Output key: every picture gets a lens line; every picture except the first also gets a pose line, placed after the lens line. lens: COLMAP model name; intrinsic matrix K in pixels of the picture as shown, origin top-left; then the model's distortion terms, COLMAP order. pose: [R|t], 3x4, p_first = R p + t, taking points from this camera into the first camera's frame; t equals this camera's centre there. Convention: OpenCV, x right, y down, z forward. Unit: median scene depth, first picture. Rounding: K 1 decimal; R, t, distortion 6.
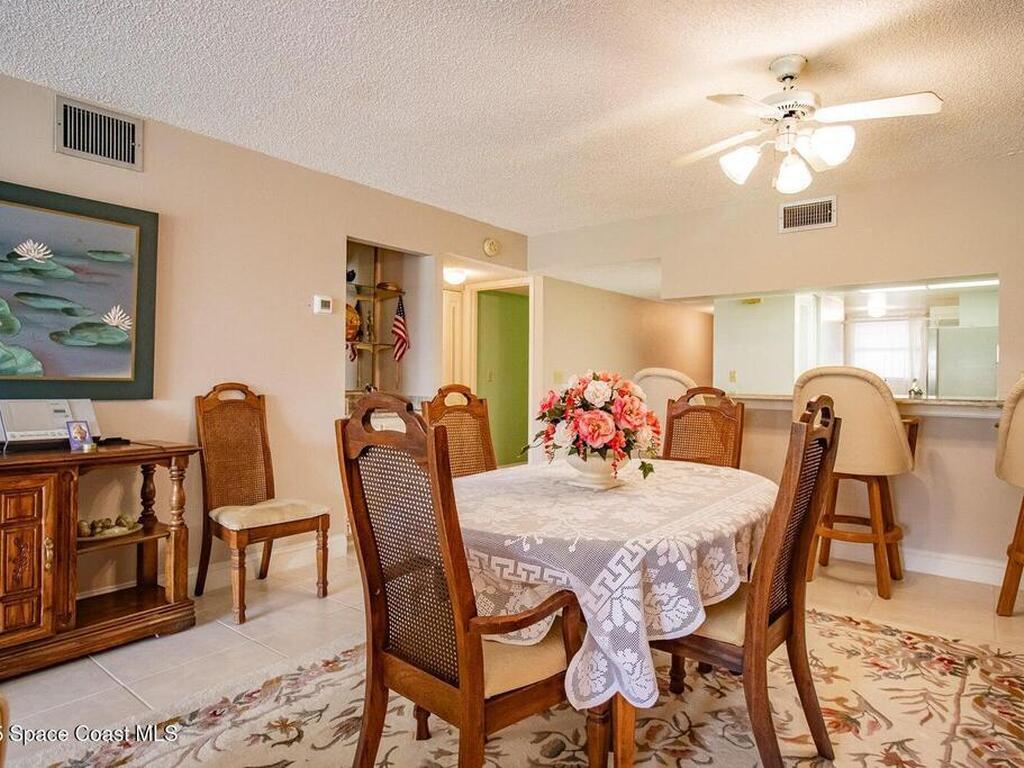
lens RADIAL K [[648.8, 0, 500.6], [0, 648.8, 381.1], [0, 0, 1]] dist [-0.000623, -0.000574]
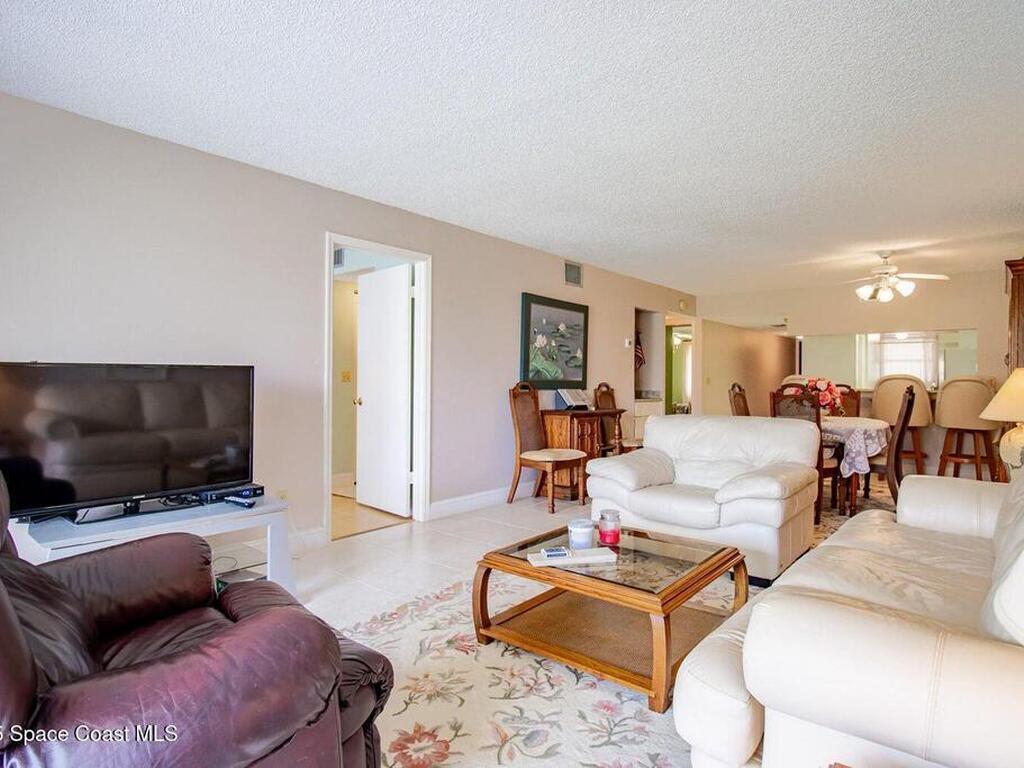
lens RADIAL K [[581.9, 0, 509.9], [0, 581.9, 379.3], [0, 0, 1]] dist [-0.006735, -0.002708]
pose [[0.998898, 0.001051, -0.046930, -0.713660], [-0.001382, 0.999974, -0.007020, 0.006868], [0.046922, 0.007077, 0.998873, -1.026585]]
